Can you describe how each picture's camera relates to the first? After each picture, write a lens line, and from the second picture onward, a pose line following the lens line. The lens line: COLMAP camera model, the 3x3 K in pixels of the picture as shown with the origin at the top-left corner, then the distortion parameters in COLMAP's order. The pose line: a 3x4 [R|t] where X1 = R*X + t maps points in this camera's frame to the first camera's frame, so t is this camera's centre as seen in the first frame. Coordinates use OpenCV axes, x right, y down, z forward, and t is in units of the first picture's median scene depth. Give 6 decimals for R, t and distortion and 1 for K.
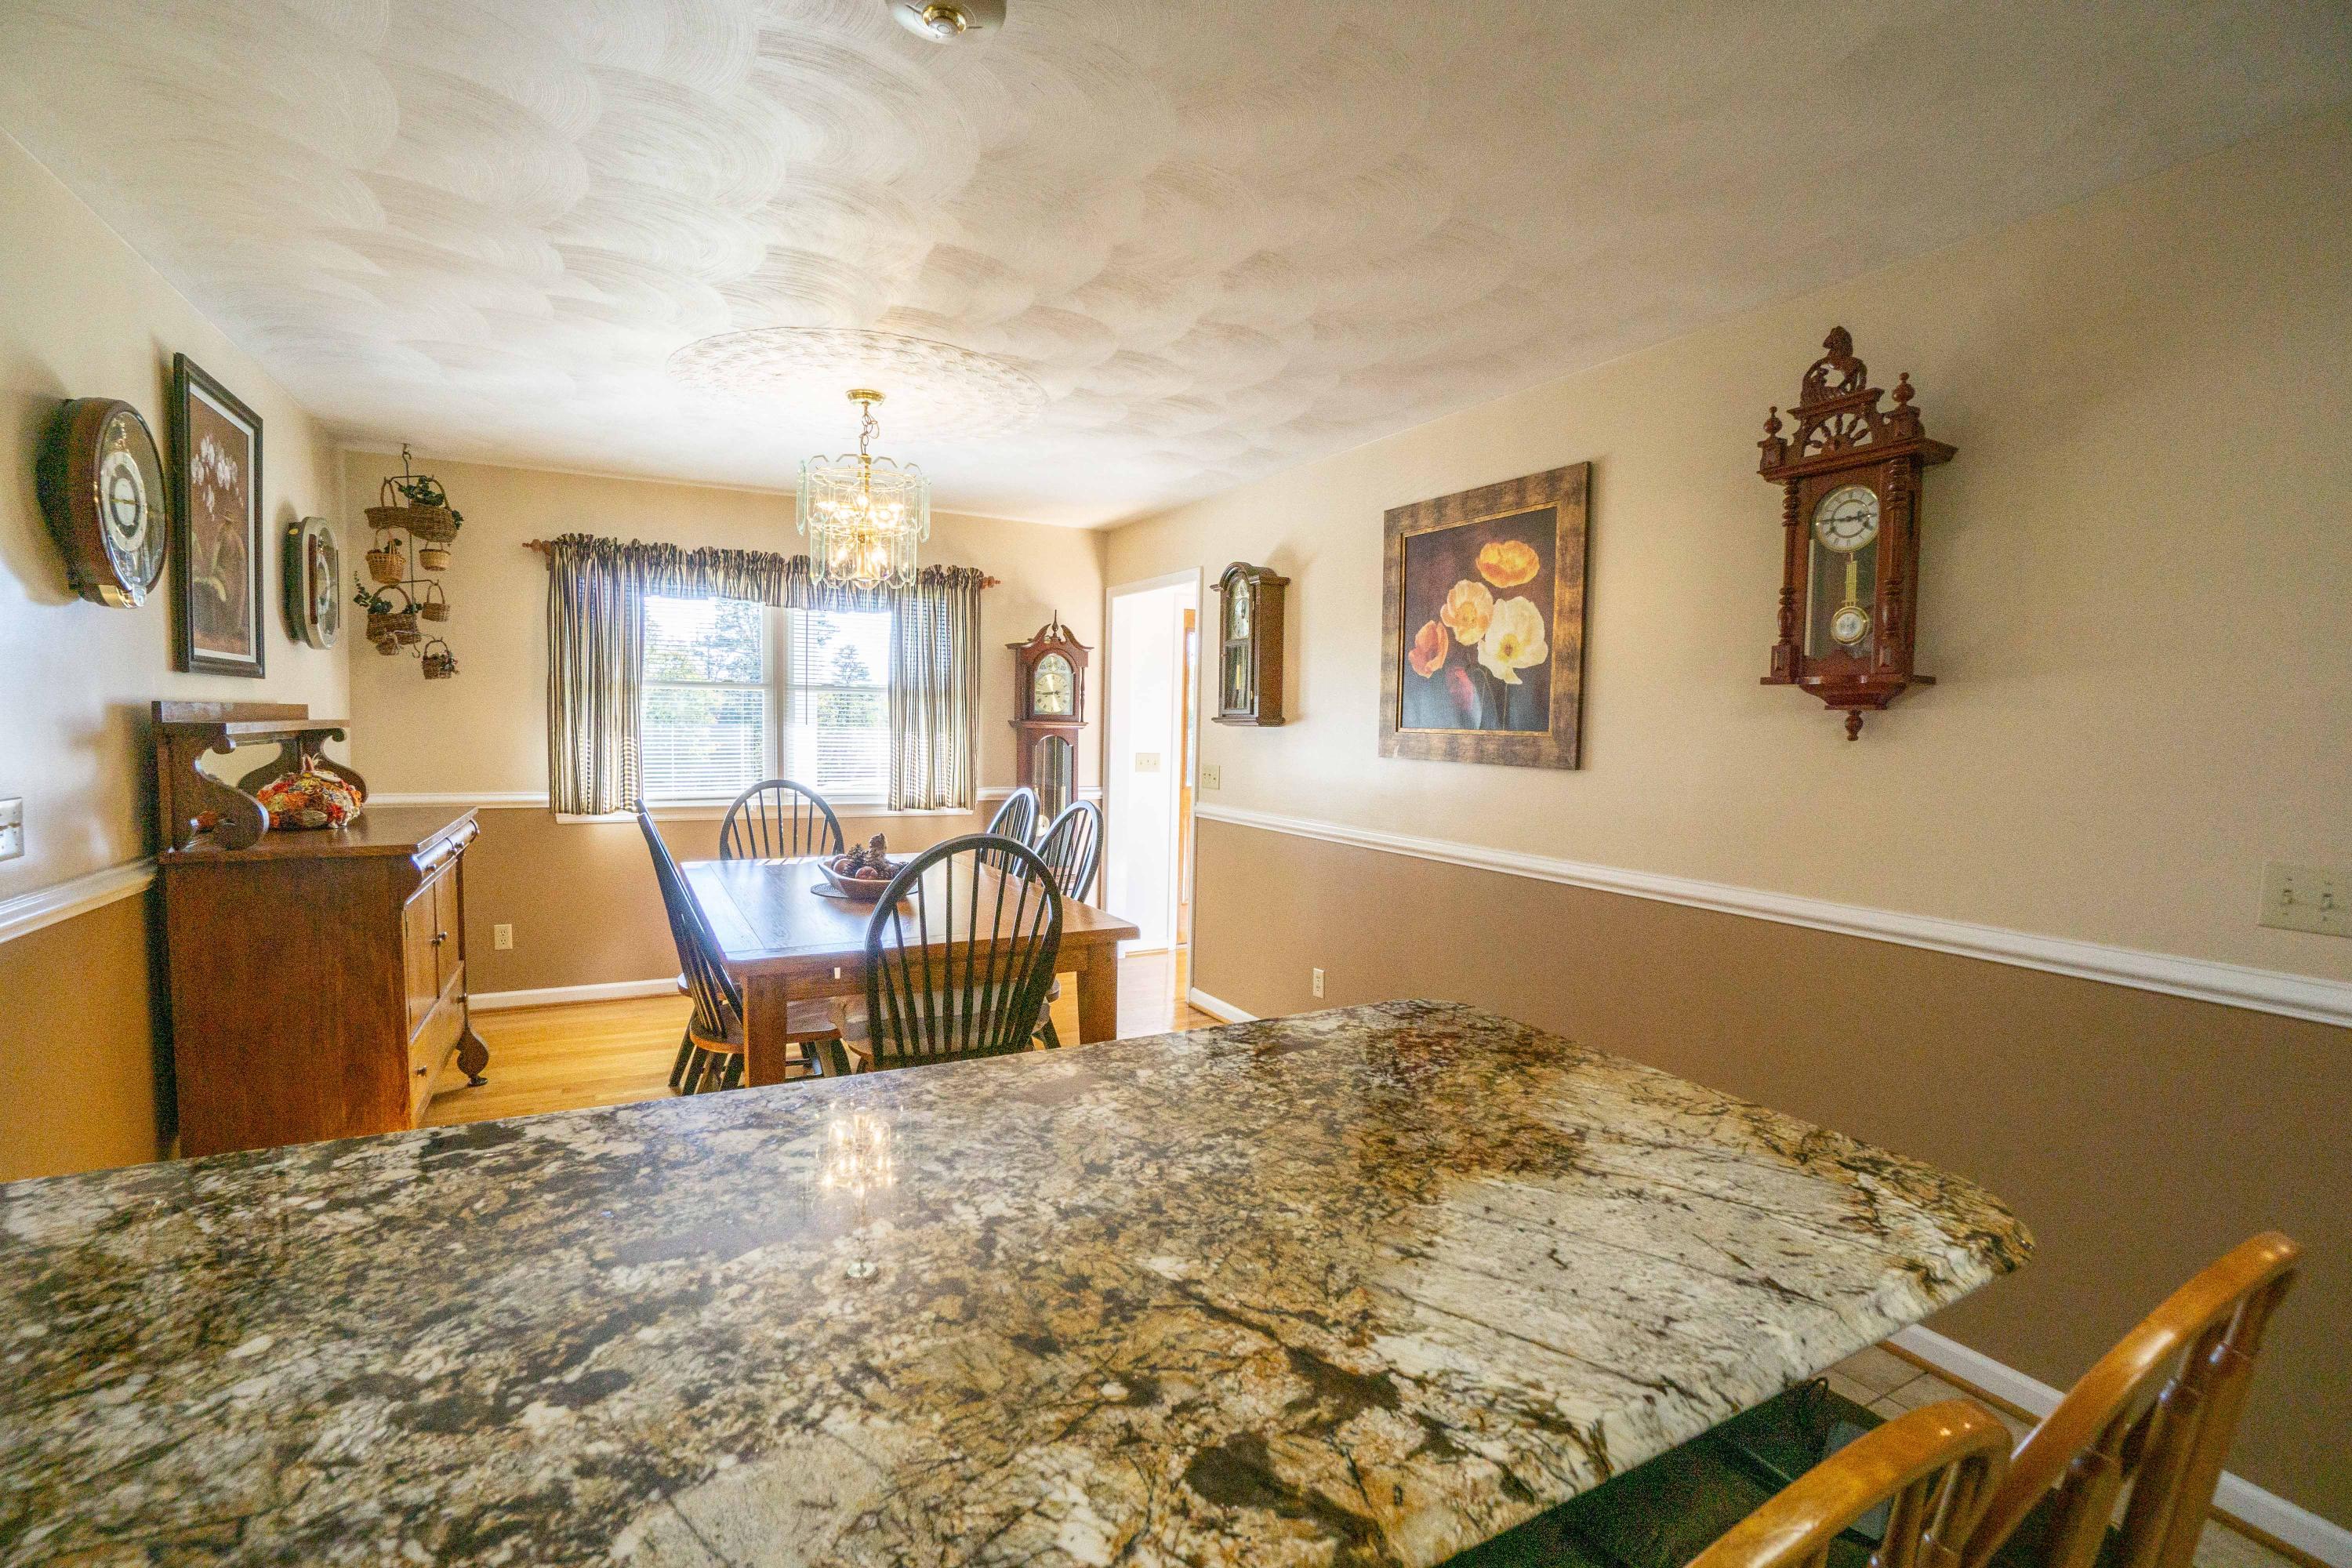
lens RADIAL K [[1030.3, 0, 1166.6], [0, 1030.3, 793.5], [0, 0, 1]] dist [-0.065453, 0.022805]
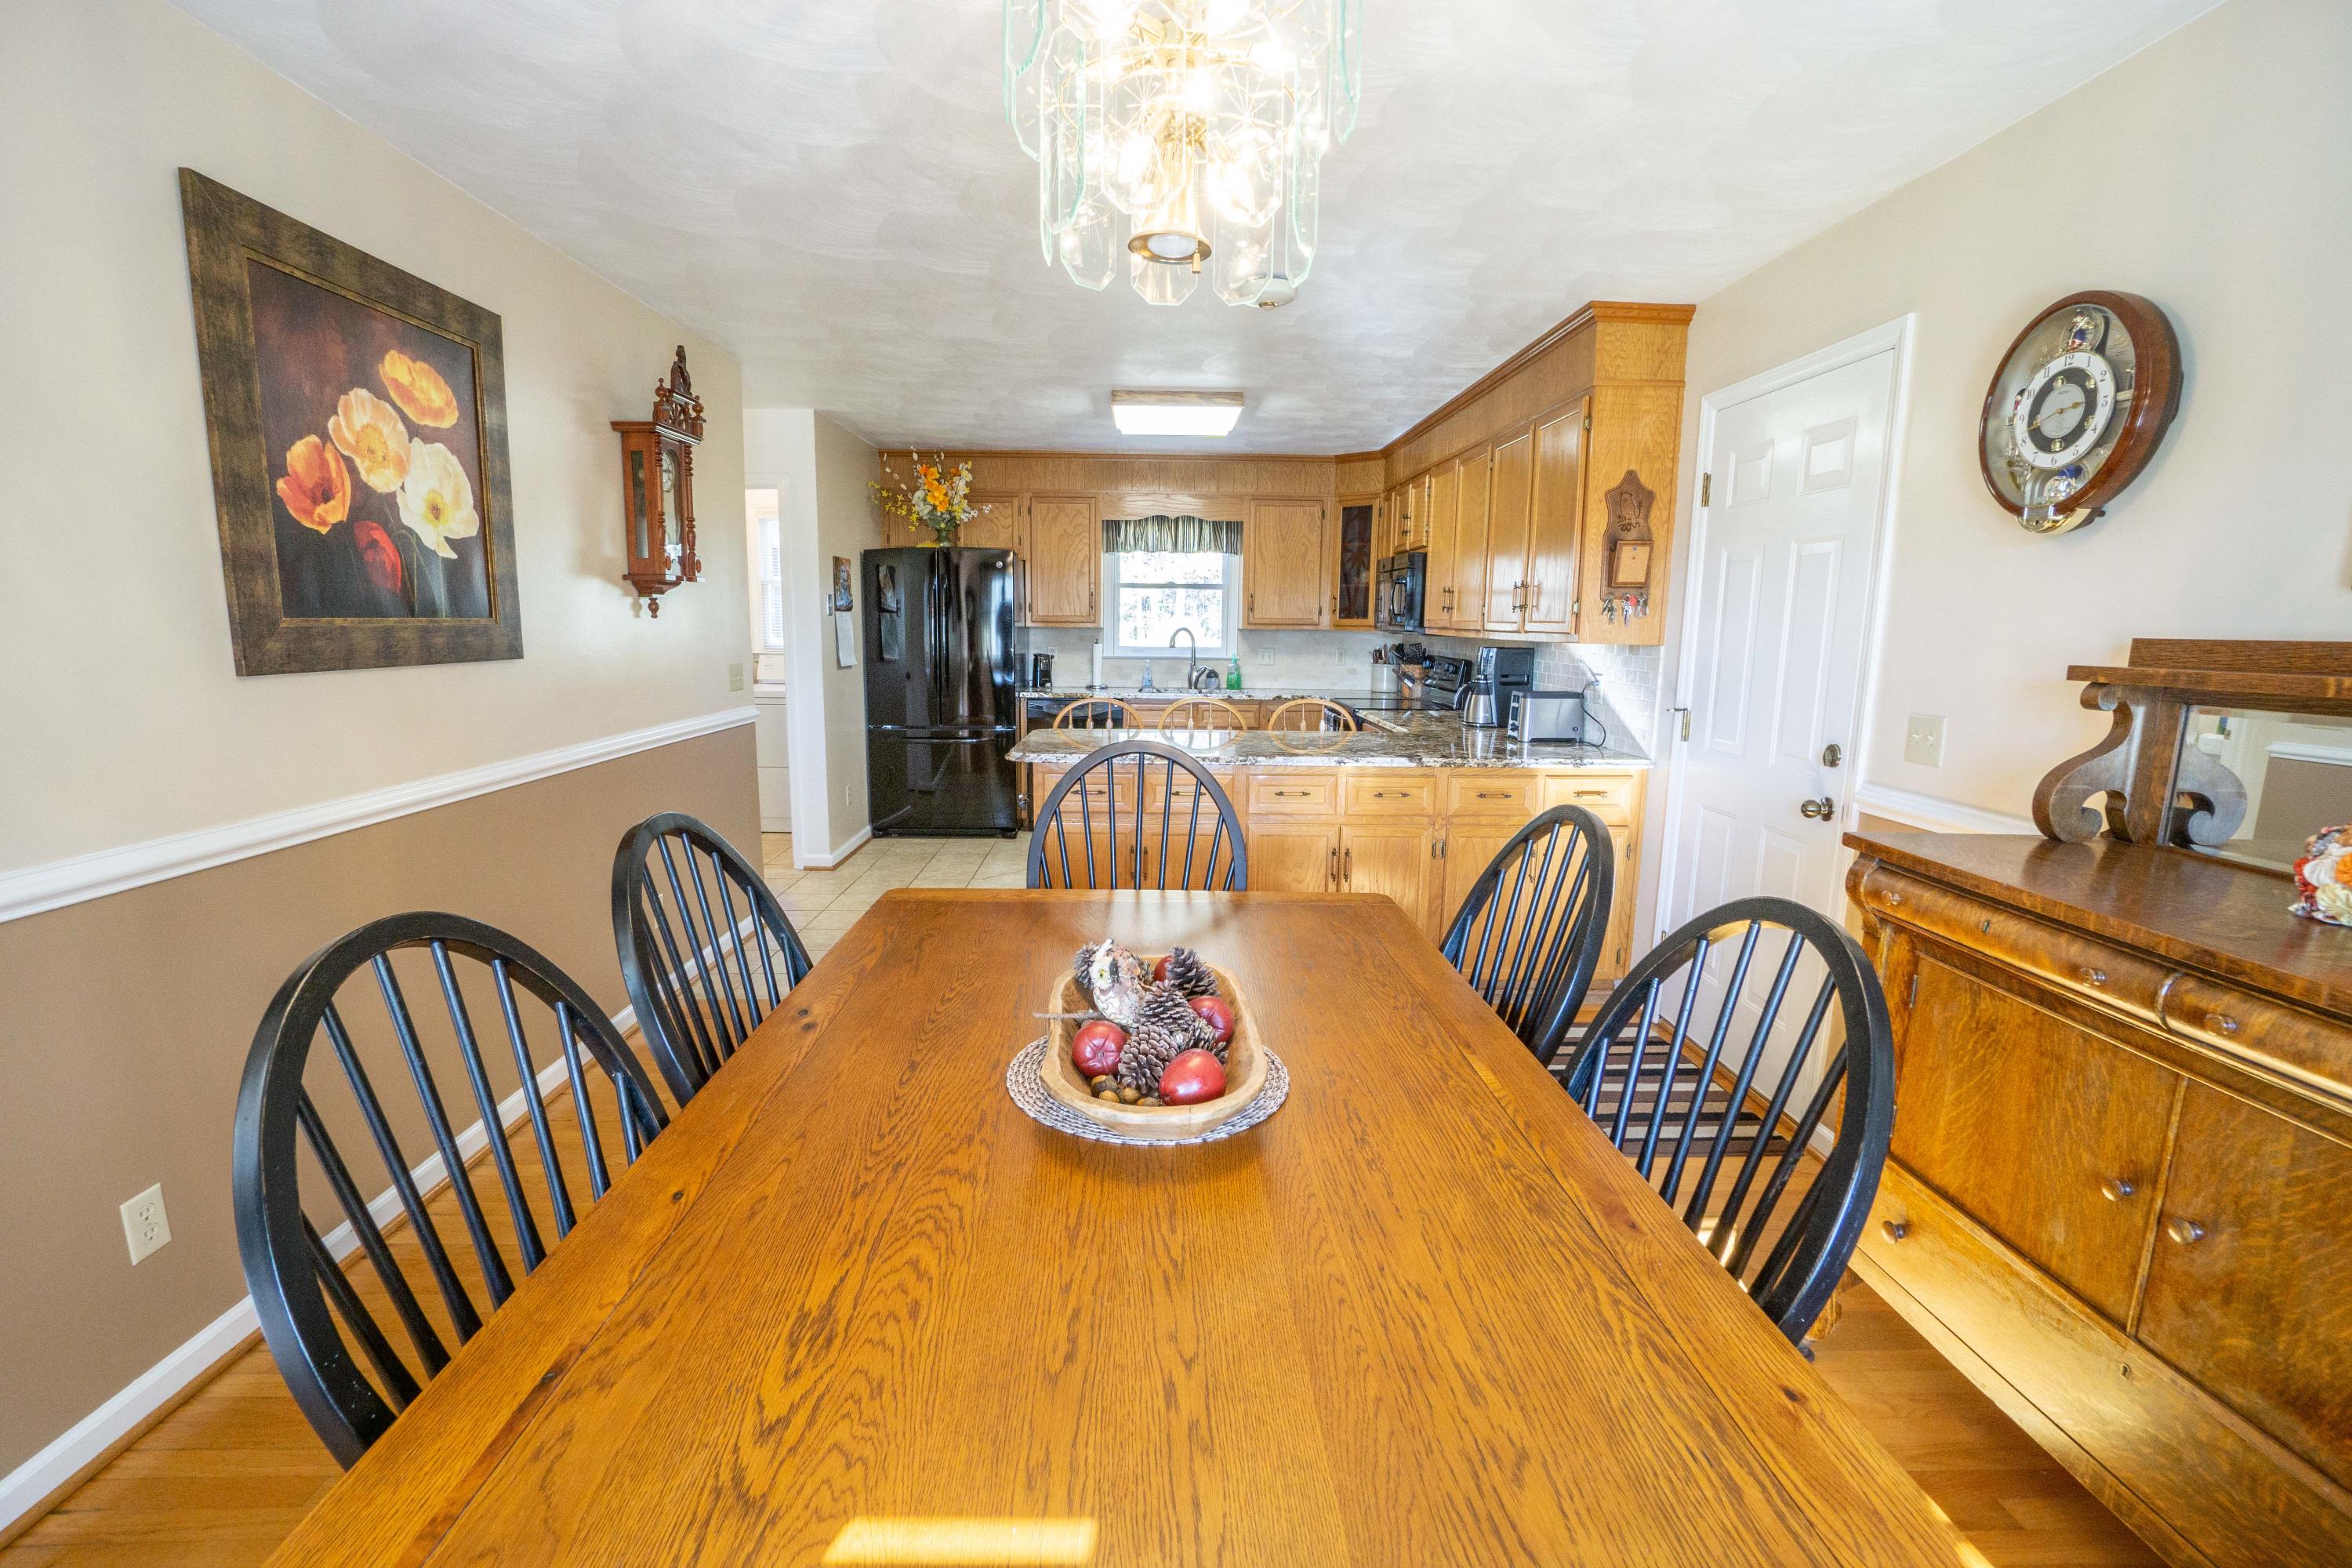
lens RADIAL K [[1030.3, 0, 1166.6], [0, 1030.3, 793.5], [0, 0, 1]] dist [-0.065453, 0.022805]
pose [[-0.893764, -0.105432, 0.435970, -0.450995], [0.001460, 0.971293, 0.237883, -0.101355], [-0.448535, 0.213248, -0.867953, 1.304188]]
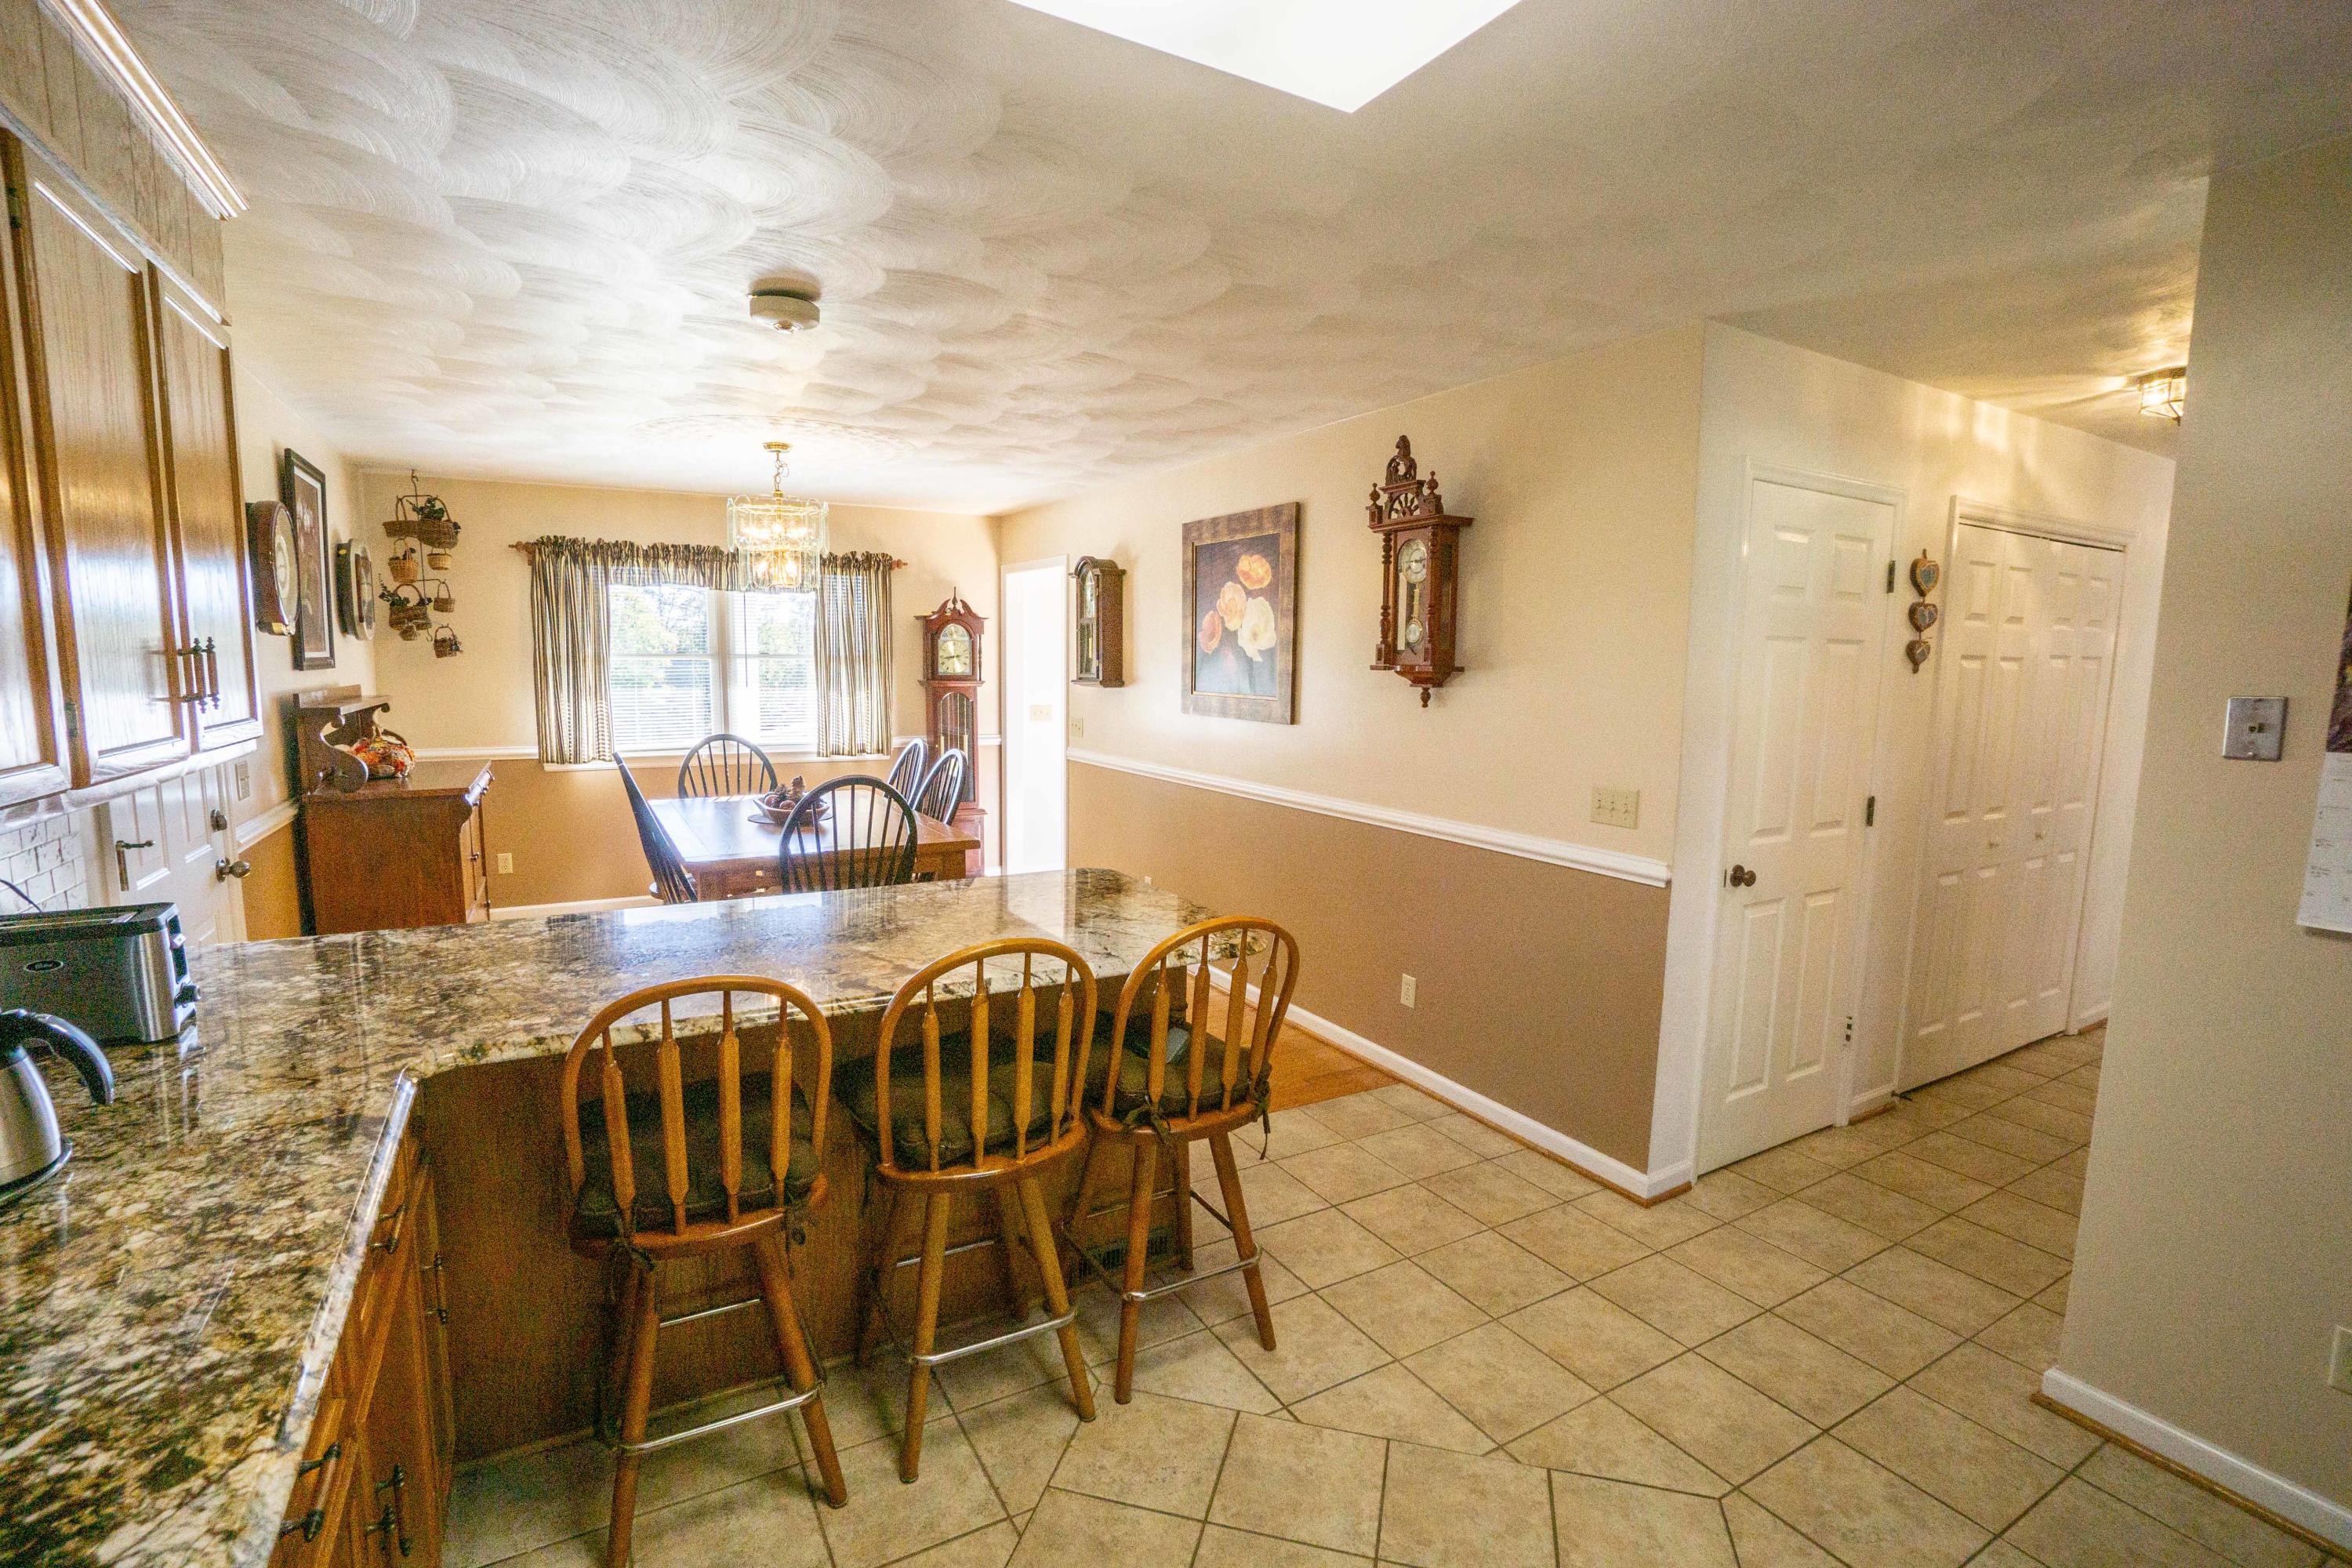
lens RADIAL K [[1061.4, 0, 1165.0], [0, 1061.4, 787.7], [0, 0, 1]] dist [-0.046500, 0.000626]
pose [[0.999708, -0.011550, 0.021246, 0.164308], [0.010396, 0.998507, 0.053625, -0.013833], [-0.021834, -0.053388, 0.998335, -0.377070]]
